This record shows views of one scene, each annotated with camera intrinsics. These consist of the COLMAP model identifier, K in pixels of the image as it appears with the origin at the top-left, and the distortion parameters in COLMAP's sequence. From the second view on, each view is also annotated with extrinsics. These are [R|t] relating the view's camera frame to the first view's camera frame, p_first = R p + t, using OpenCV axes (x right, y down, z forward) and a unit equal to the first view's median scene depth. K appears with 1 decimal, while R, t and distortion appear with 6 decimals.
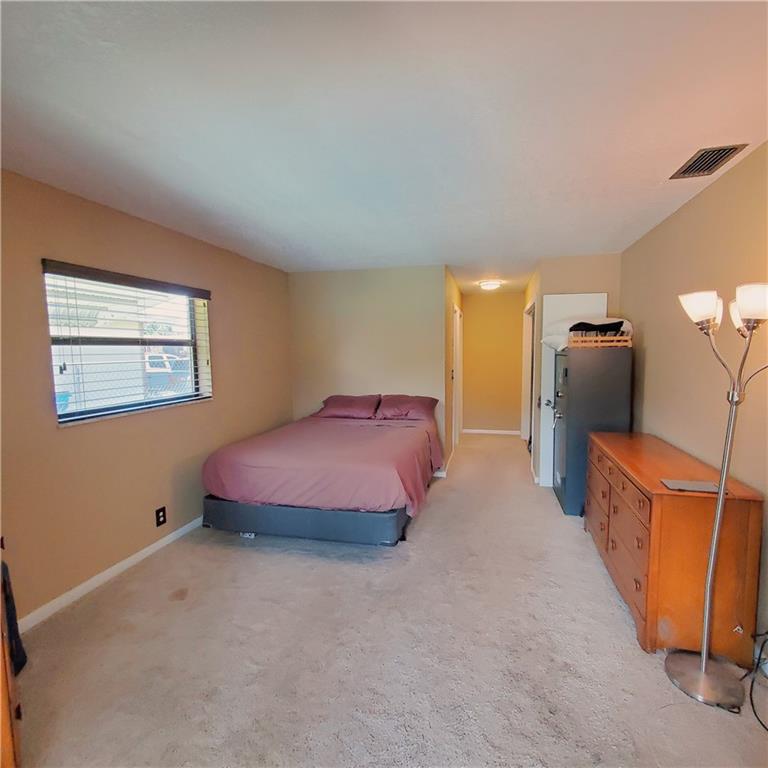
lens RADIAL K [[404.5, 0, 388.1], [0, 404.5, 381.4], [0, 0, 1]] dist [0.012212, -0.001155]
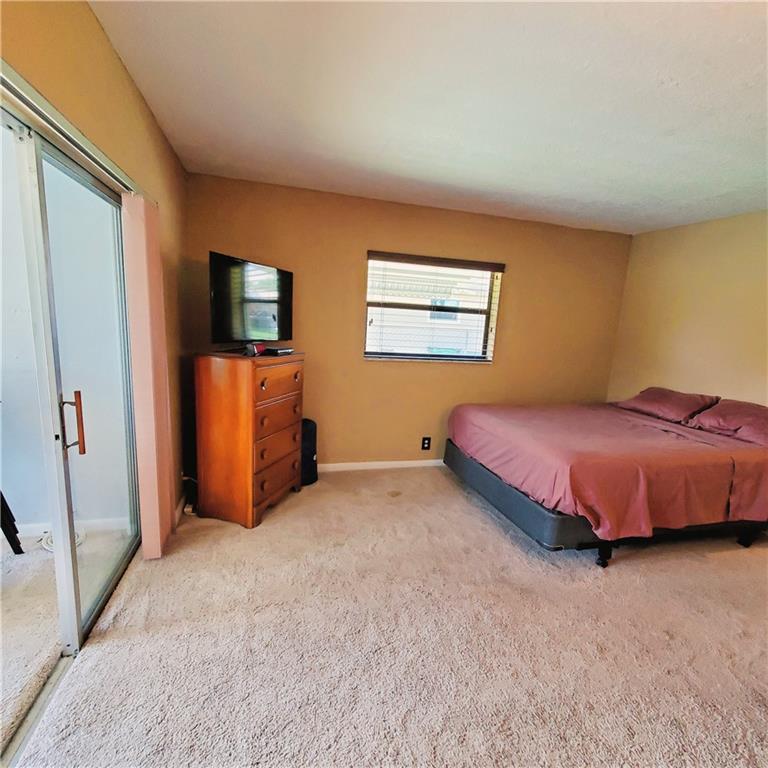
lens RADIAL K [[404.5, 0, 388.2], [0, 404.5, 389.2], [0, 0, 1]] dist [0.012212, -0.001155]
pose [[0.496604, 0.187830, -0.847410, 0.478332], [-0.134220, 0.981179, 0.138824, -0.003557], [0.857537, 0.044799, 0.512468, 0.233247]]
